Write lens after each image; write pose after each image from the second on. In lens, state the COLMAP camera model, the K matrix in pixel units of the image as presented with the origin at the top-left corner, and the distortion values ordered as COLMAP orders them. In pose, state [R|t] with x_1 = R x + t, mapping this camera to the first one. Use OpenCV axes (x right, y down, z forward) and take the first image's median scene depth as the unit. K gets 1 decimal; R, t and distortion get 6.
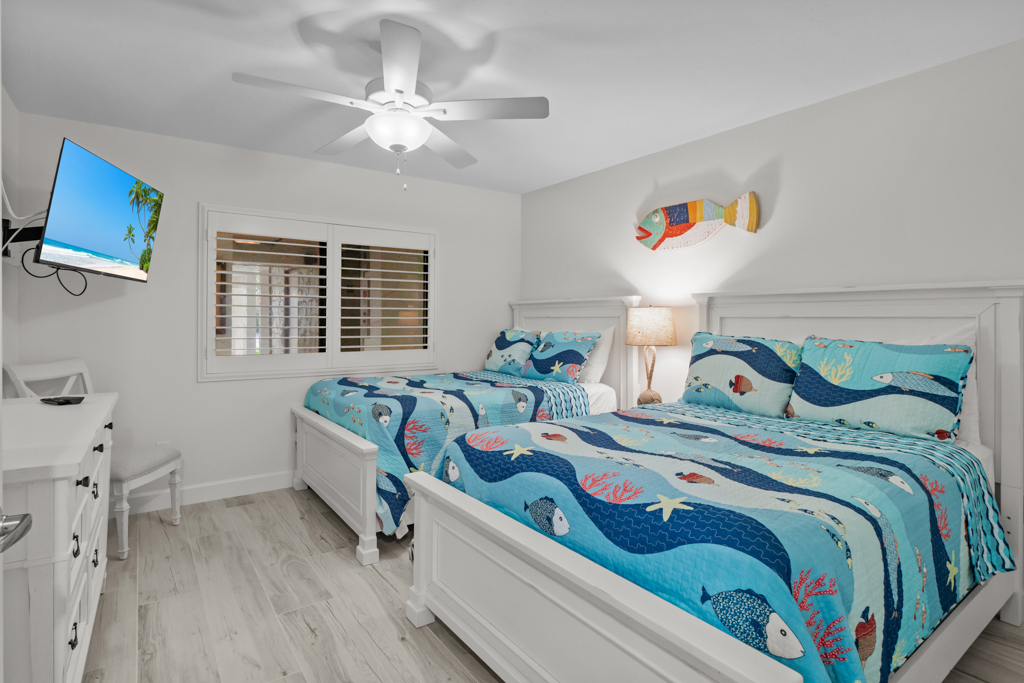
lens RADIAL K [[529.8, 0, 510.6], [0, 529.8, 340.4], [0, 0, 1]] dist [-0.000808, 0.000420]
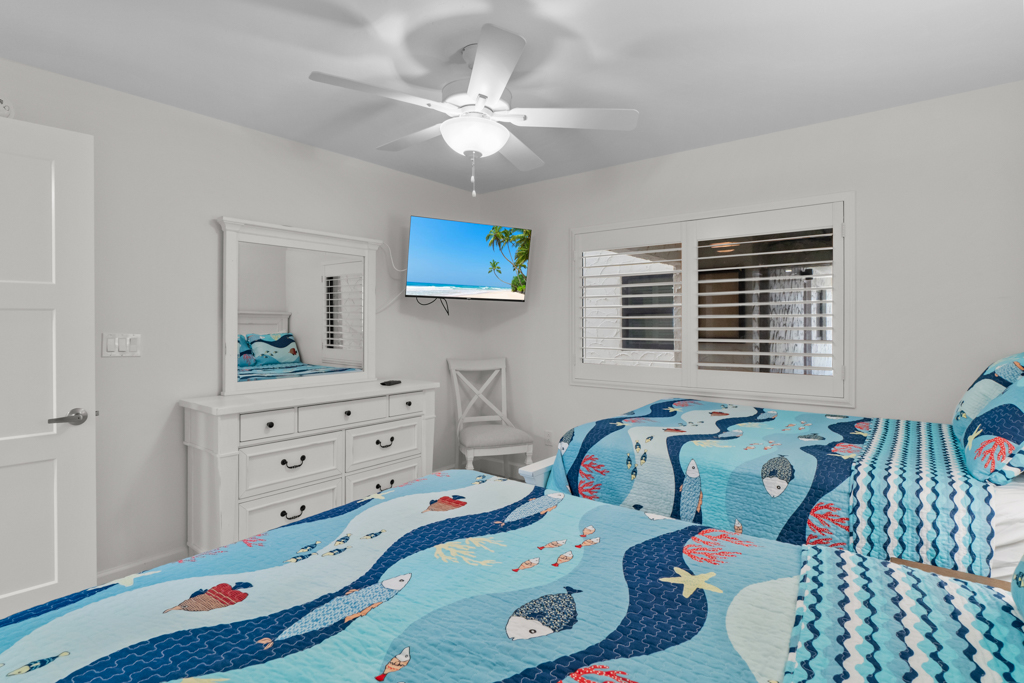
lens RADIAL K [[543.9, 0, 496.8], [0, 543.9, 334.6], [0, 0, 1]] dist [-0.000932, 0.002116]
pose [[0.261647, 0.020244, -0.964951, 0.575447], [-0.030493, 0.999454, 0.012700, -0.044523], [0.964682, 0.026102, 0.262121, 0.604933]]
